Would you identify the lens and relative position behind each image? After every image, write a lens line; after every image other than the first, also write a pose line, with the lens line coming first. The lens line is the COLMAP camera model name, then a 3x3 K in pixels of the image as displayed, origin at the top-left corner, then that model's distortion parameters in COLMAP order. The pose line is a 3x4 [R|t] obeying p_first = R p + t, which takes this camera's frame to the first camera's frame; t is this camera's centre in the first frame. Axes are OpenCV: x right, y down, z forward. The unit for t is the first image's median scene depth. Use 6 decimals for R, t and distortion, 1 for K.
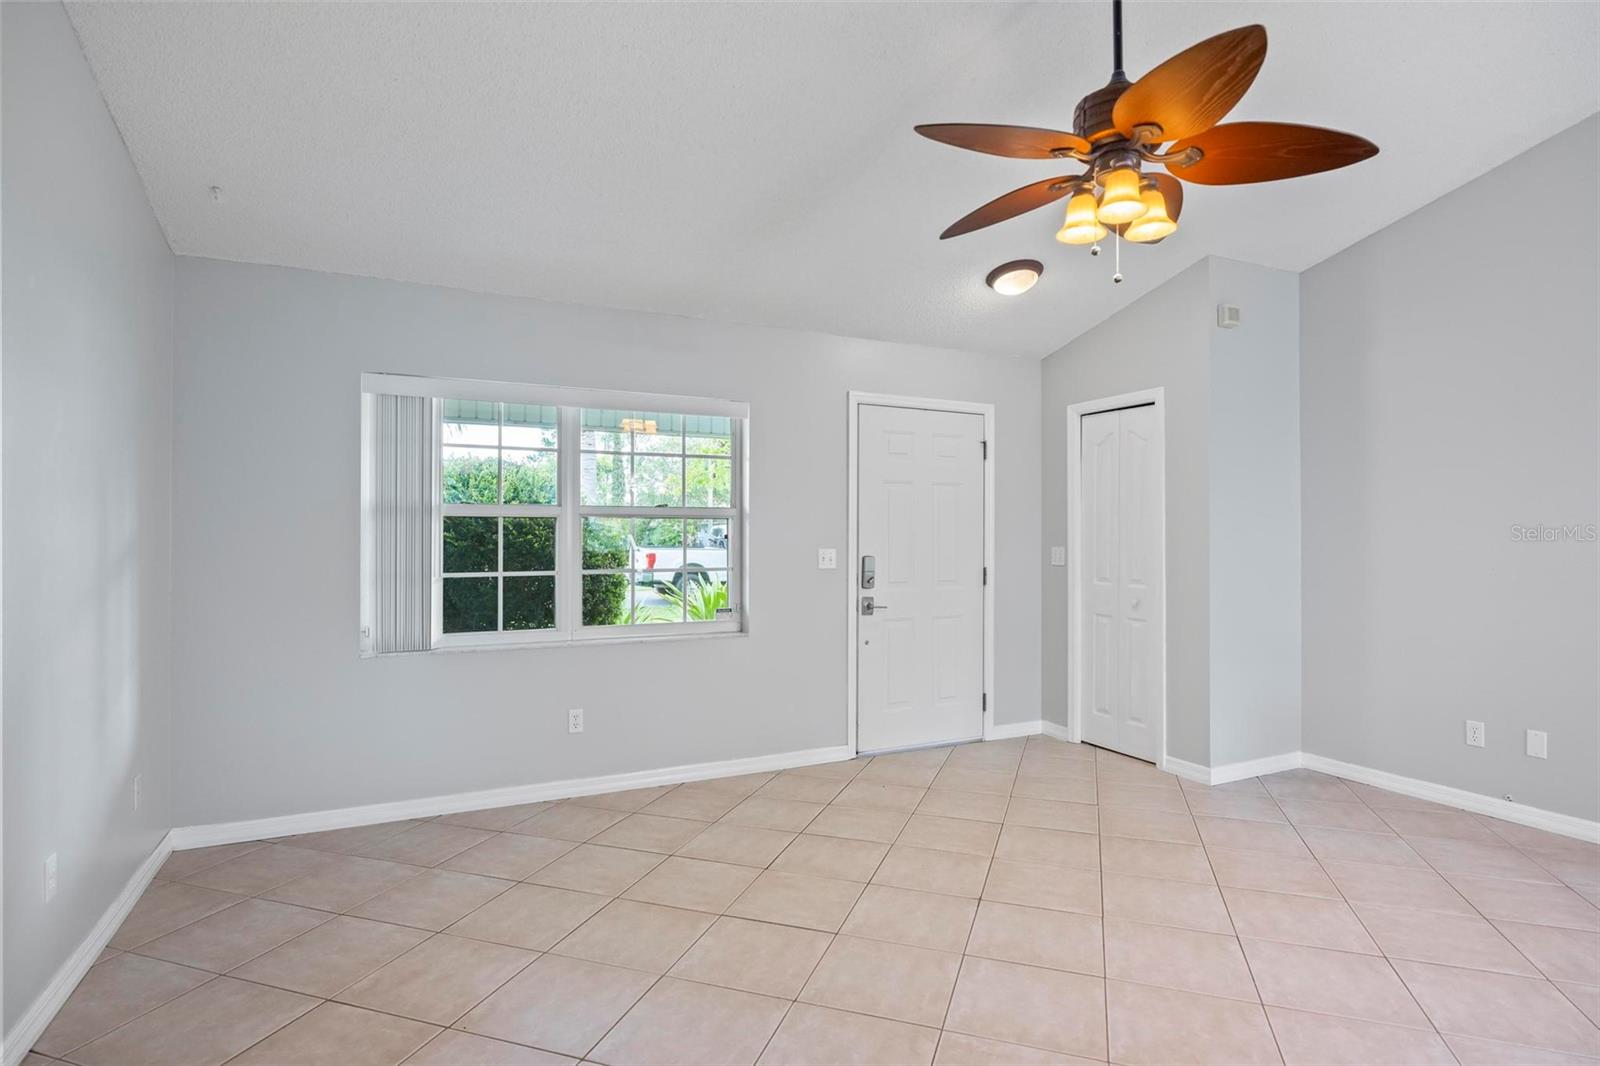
lens RADIAL K [[835.0, 0, 792.8], [0, 835.0, 534.8], [0, 0, 1]] dist [0.002561, -0.000885]
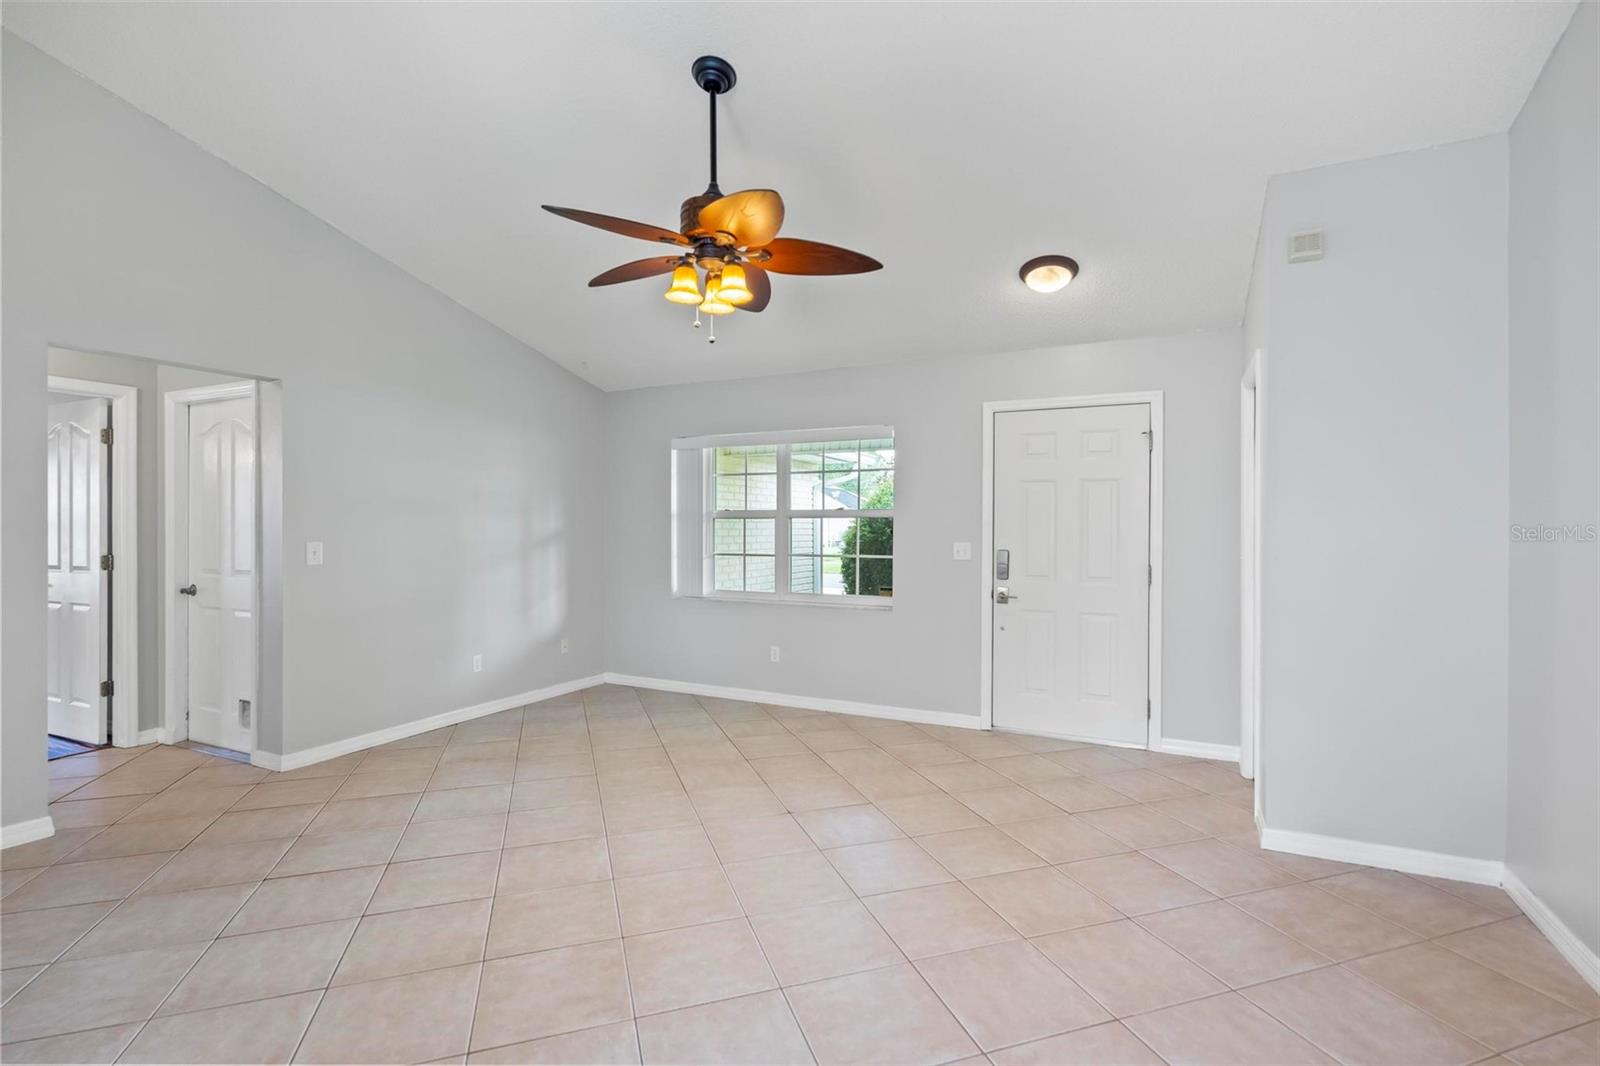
lens RADIAL K [[734.9, 0, 800.0], [0, 734.9, 528.2], [0, 0, 1]] dist [0.003226, -0.000834]
pose [[0.610275, 0.002423, -0.792186, 0.725441], [-0.001305, 0.999997, 0.002053, -0.005002], [0.792188, -0.000219, 0.610276, 0.204919]]
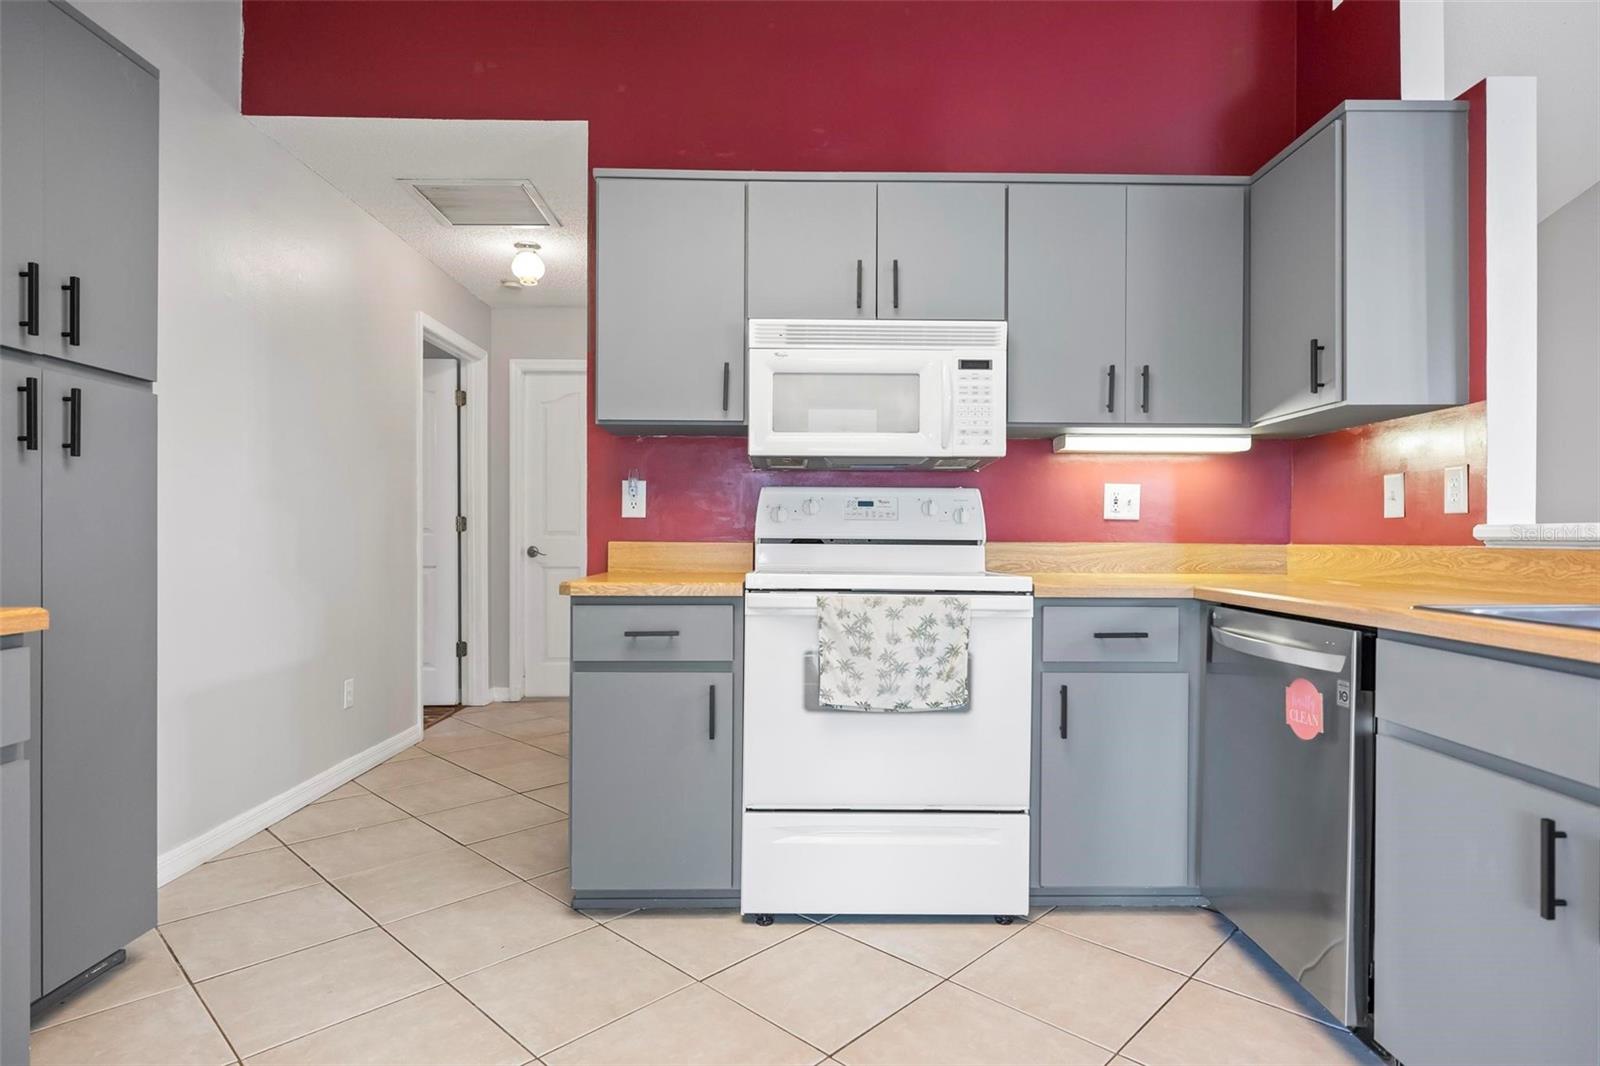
lens RADIAL K [[835.0, 0, 819.3], [0, 835.0, 539.4], [0, 0, 1]] dist [0.002561, -0.000885]
pose [[0.910082, 0.005743, -0.414388, 0.315648], [-0.001136, 0.999935, 0.011364, 0.048176], [0.414427, -0.009872, 0.910029, -0.699457]]
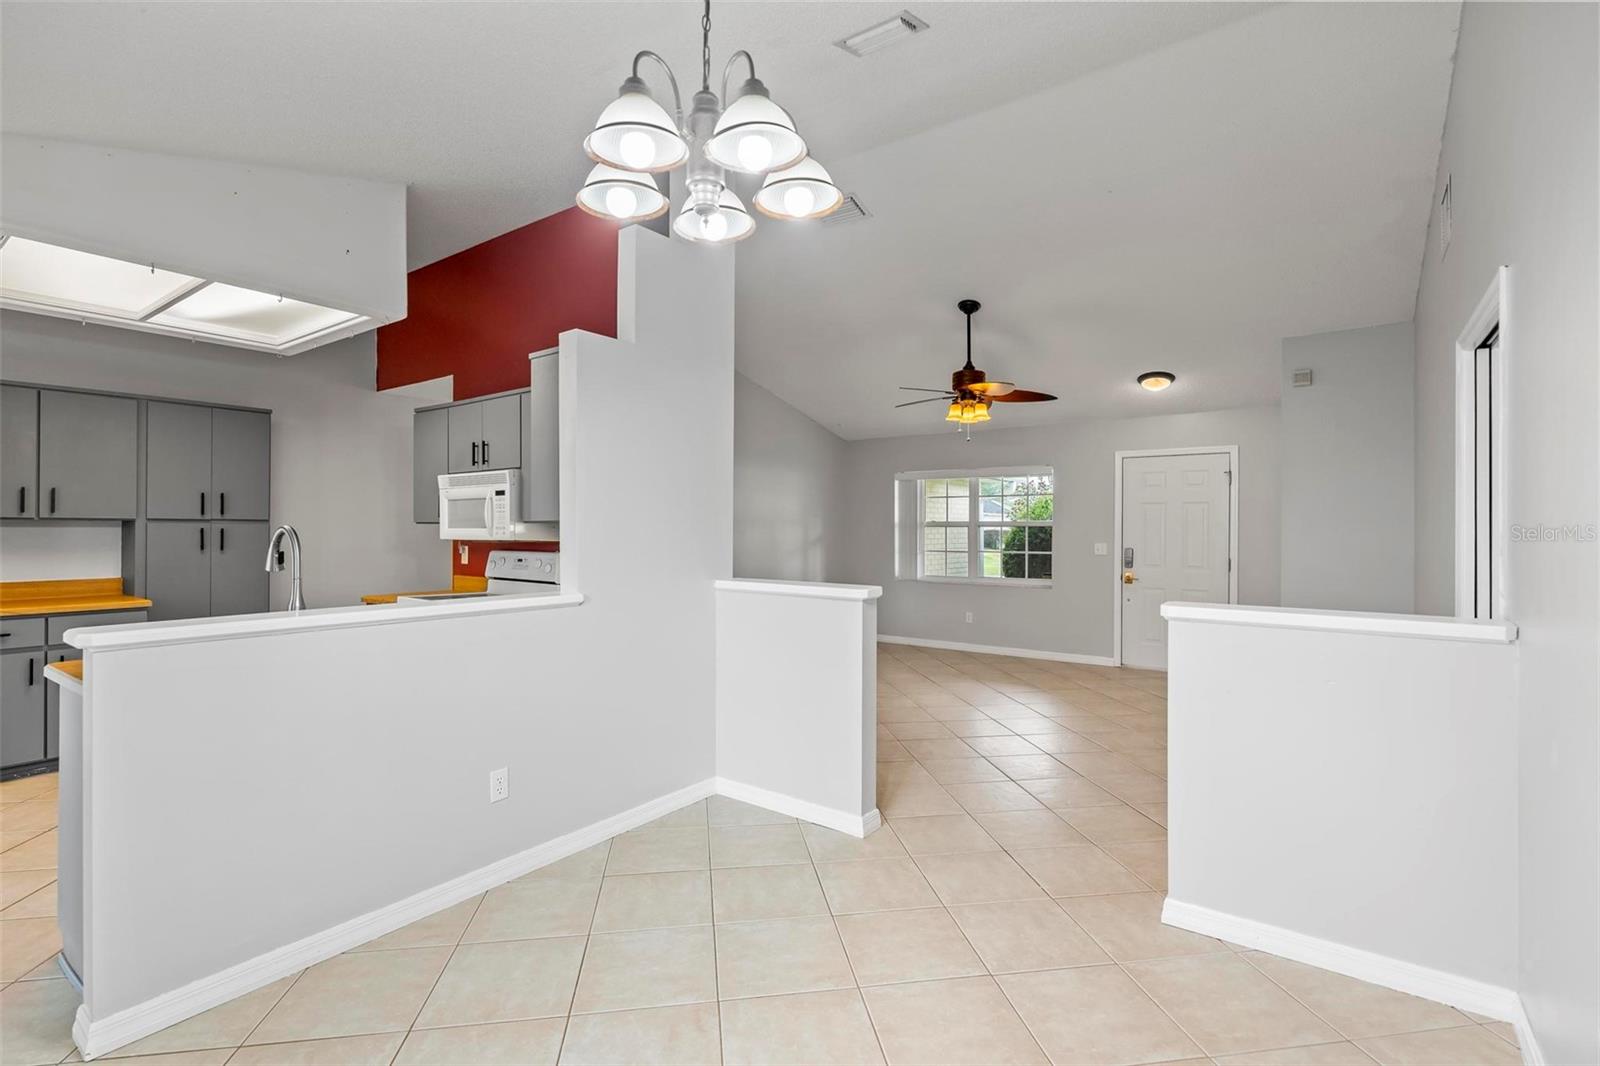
lens RADIAL K [[734.9, 0, 807.7], [0, 734.9, 529.6], [0, 0, 1]] dist [0.003226, -0.000834]
pose [[0.473482, 0.000993, -0.880803, 1.133780], [-0.002002, 0.999998, 0.000051, -0.011378], [0.880801, 0.001739, 0.473483, -0.280343]]
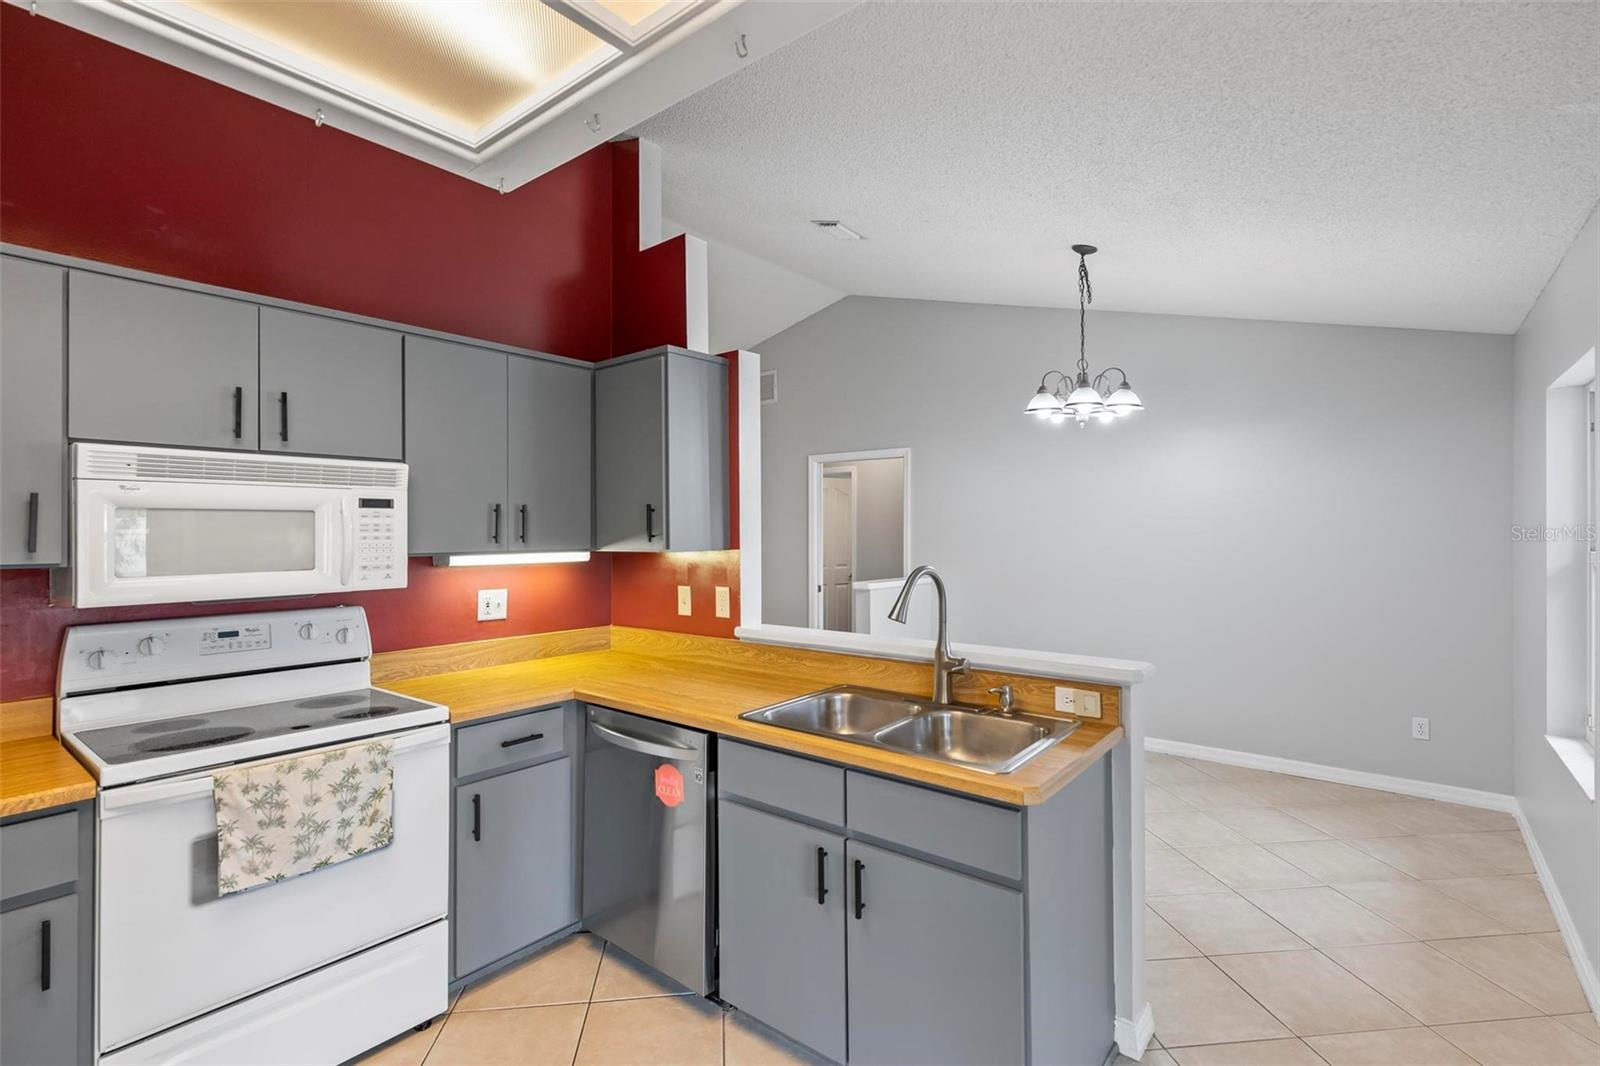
lens RADIAL K [[734.9, 0, 801.5], [0, 734.9, 529.2], [0, 0, 1]] dist [0.003226, -0.000834]
pose [[0.904324, -0.001980, 0.426843, 0.234571], [0.002016, 0.999998, 0.000368, -0.037010], [-0.426843, 0.000528, 0.904326, -0.739832]]
